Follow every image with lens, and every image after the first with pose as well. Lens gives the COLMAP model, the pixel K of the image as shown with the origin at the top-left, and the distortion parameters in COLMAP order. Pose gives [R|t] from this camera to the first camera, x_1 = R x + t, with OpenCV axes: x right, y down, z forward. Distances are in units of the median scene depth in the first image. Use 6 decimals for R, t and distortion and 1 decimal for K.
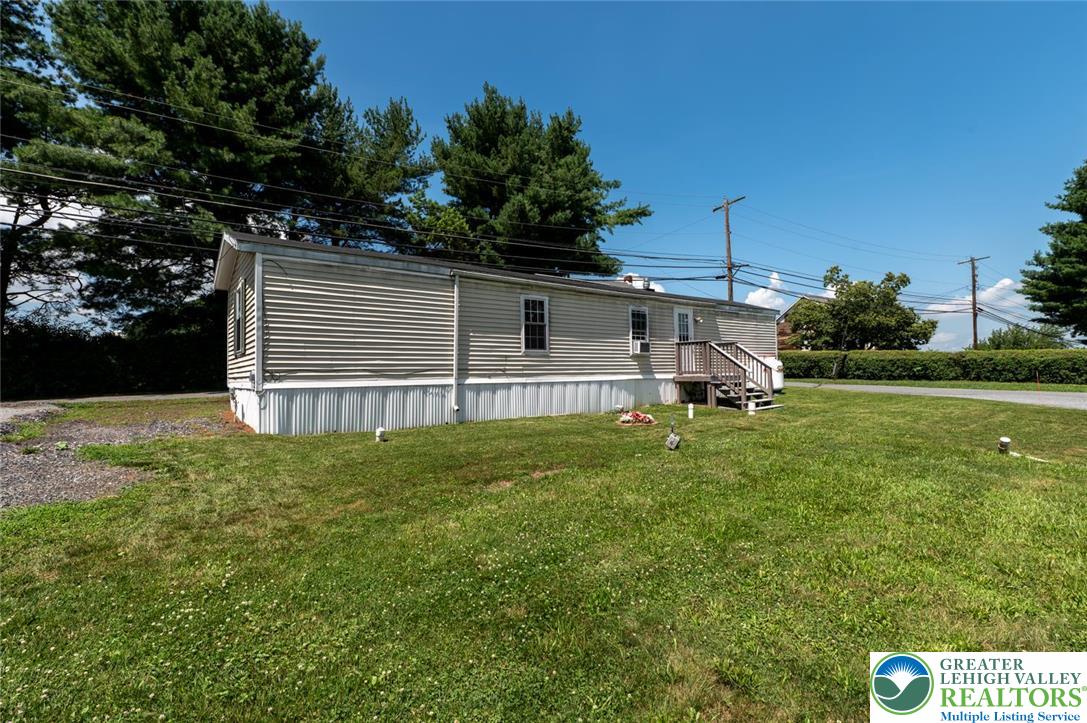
lens RADIAL K [[479.4, 0, 542.4], [0, 479.4, 356.9], [0, 0, 1]] dist [-0.006590, -0.000478]
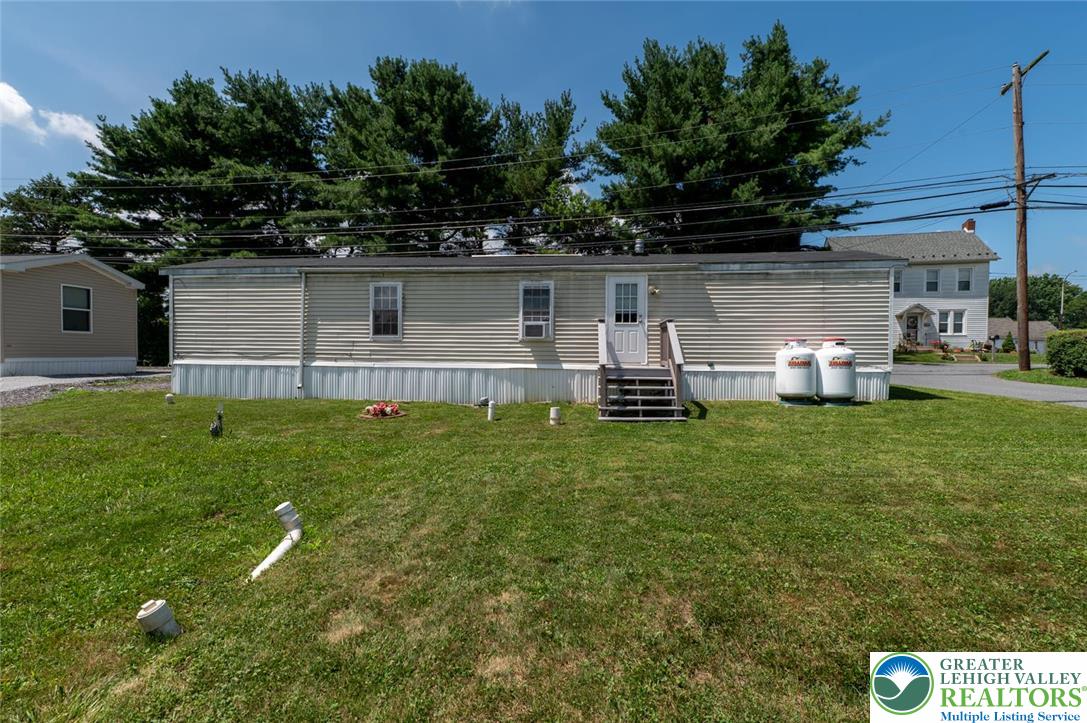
lens RADIAL K [[479.4, 0, 542.4], [0, 479.4, 356.9], [0, 0, 1]] dist [-0.006590, -0.000478]
pose [[0.730275, 0.018560, -0.682901, 0.915549], [0.001665, 0.999580, 0.028948, 0.001849], [0.683151, -0.022277, 0.729937, 0.475727]]
